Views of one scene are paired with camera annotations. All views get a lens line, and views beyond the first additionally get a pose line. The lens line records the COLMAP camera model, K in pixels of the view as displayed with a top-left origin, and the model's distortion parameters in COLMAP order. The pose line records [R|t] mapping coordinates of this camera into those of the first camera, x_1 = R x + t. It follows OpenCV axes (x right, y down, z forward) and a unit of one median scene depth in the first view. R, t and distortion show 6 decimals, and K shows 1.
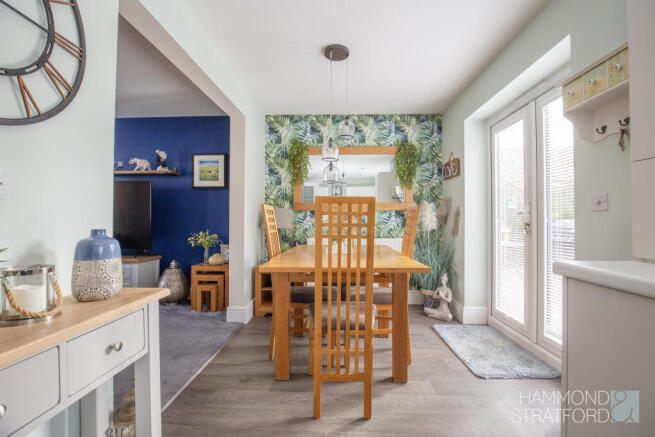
lens RADIAL K [[304.6, 0, 330.5], [0, 304.6, 217.1], [0, 0, 1]] dist [-0.030966, -0.000374]
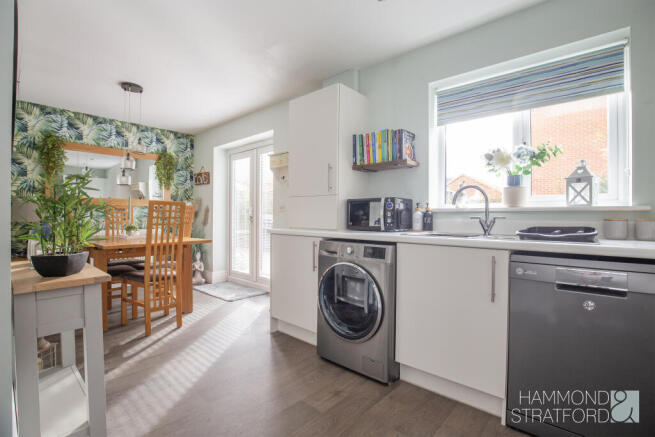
lens RADIAL K [[304.6, 0, 321.1], [0, 304.6, 215.2], [0, 0, 1]] dist [-0.030966, -0.000374]
pose [[0.659870, 0.002151, 0.751377, -0.294397], [-0.013394, 0.999871, 0.008900, -0.007157], [-0.751261, -0.015937, 0.659813, -0.347710]]
